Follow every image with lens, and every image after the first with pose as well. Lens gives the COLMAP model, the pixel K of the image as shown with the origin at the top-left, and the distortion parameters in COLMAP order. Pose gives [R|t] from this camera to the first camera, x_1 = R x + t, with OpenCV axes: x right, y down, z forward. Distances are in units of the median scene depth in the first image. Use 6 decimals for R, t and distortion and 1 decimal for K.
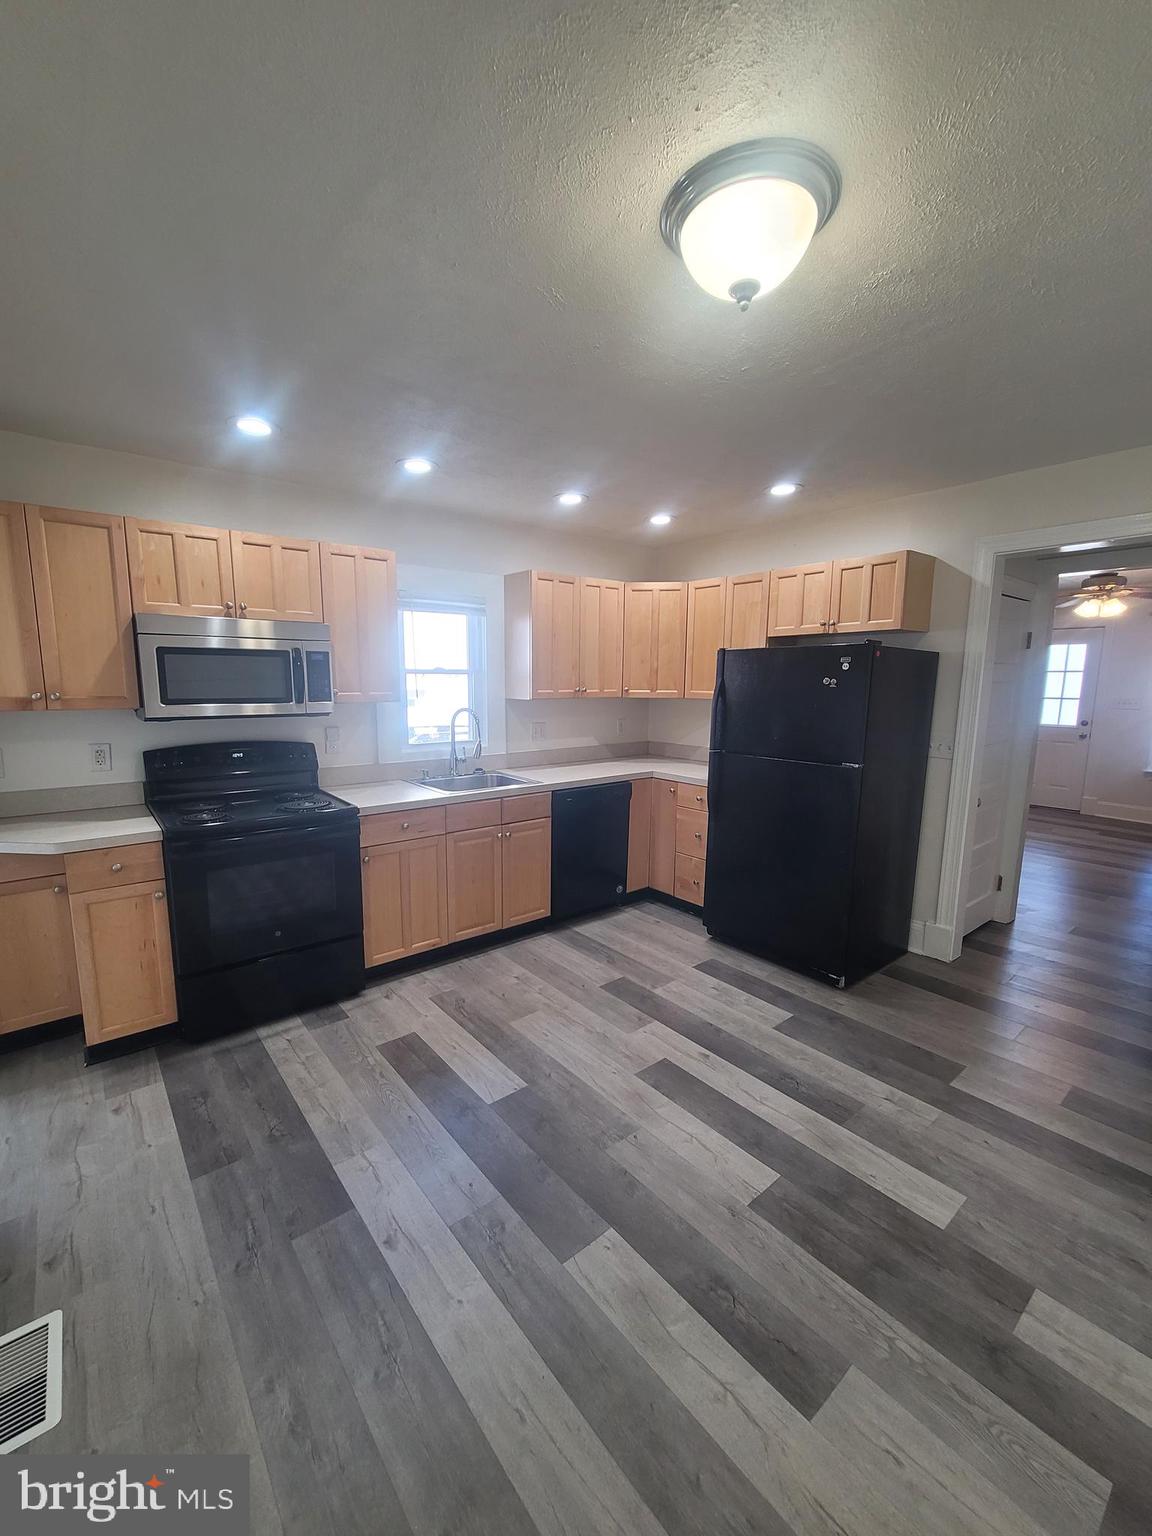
lens RADIAL K [[625.9, 0, 555.9], [0, 625.9, 777.2], [0, 0, 1]] dist [-0.000842, -0.002053]
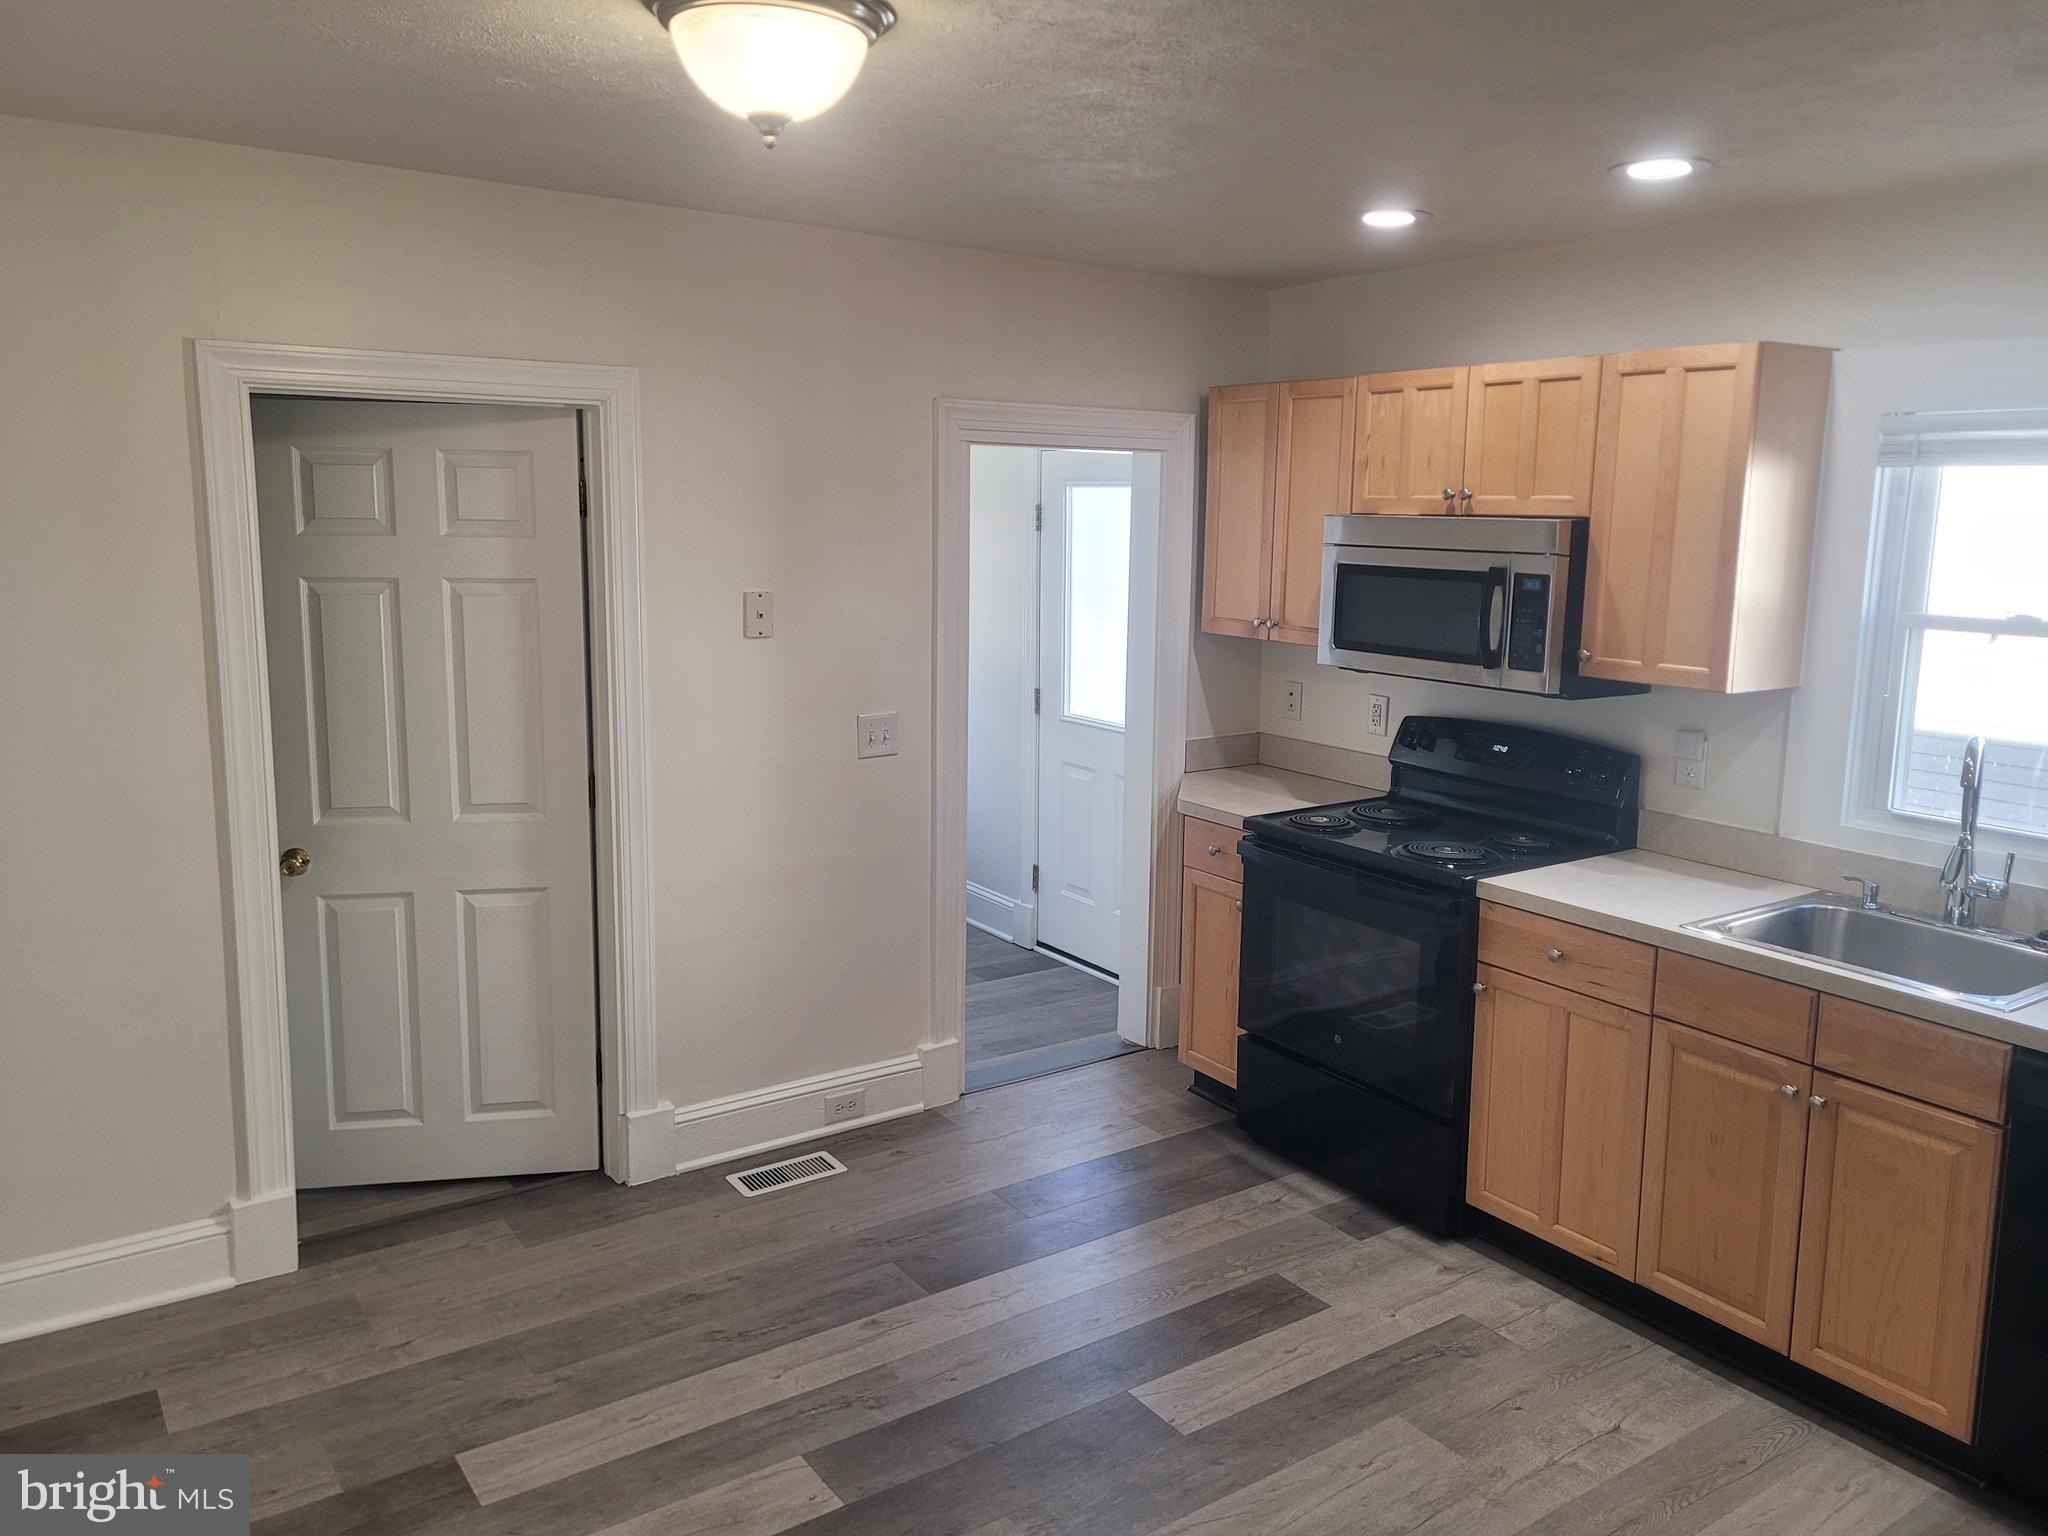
lens RADIAL K [[1537.6, 0, 1029.1], [0, 1537.6, 730.5], [0, 0, 1]] dist [0.062307, -0.052396]
pose [[-0.068490, 0.142486, -0.987424, 0.946884], [-0.170095, 0.973589, 0.152288, -0.203050], [0.983045, 0.178386, -0.042445, 0.682167]]
